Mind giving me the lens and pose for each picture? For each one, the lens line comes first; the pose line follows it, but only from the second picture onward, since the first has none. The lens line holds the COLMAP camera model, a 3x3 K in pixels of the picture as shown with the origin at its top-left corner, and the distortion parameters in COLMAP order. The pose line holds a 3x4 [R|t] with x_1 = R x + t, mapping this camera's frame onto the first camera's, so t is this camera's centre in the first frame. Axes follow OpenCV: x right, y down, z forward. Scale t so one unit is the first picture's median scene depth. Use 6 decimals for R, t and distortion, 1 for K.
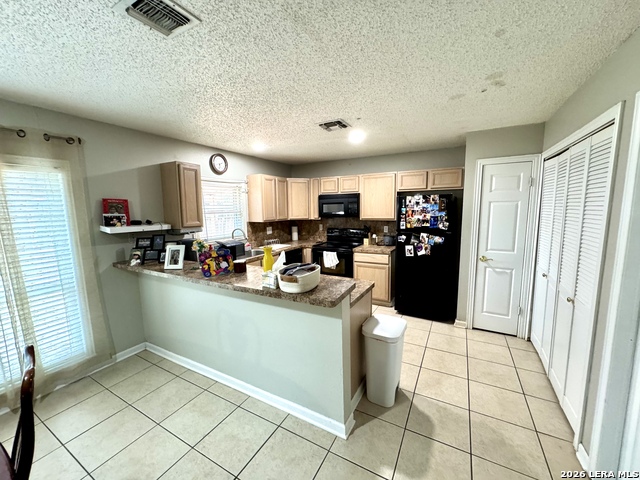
lens RADIAL K [[256.8, 0, 322.9], [0, 256.8, 237.1], [0, 0, 1]] dist [-0.000983, 0.000459]
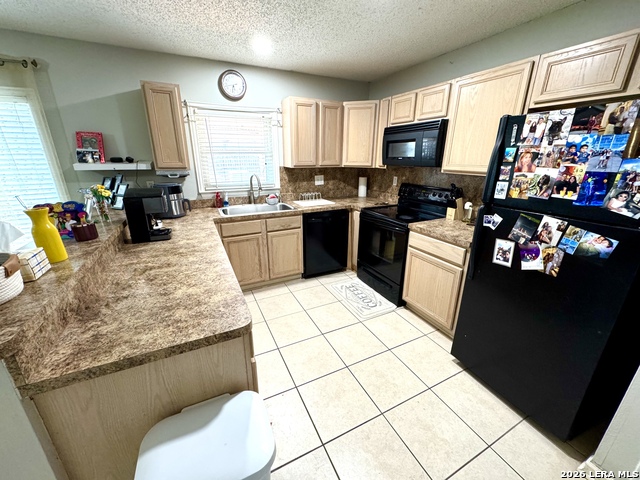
lens RADIAL K [[256.8, 0, 320.7], [0, 256.8, 238.3], [0, 0, 1]] dist [-0.000983, 0.000459]
pose [[0.814792, 0.197702, -0.545002, 0.314354], [-0.084373, 0.970488, 0.225909, -0.039888], [0.573581, -0.138085, 0.807427, 0.479966]]
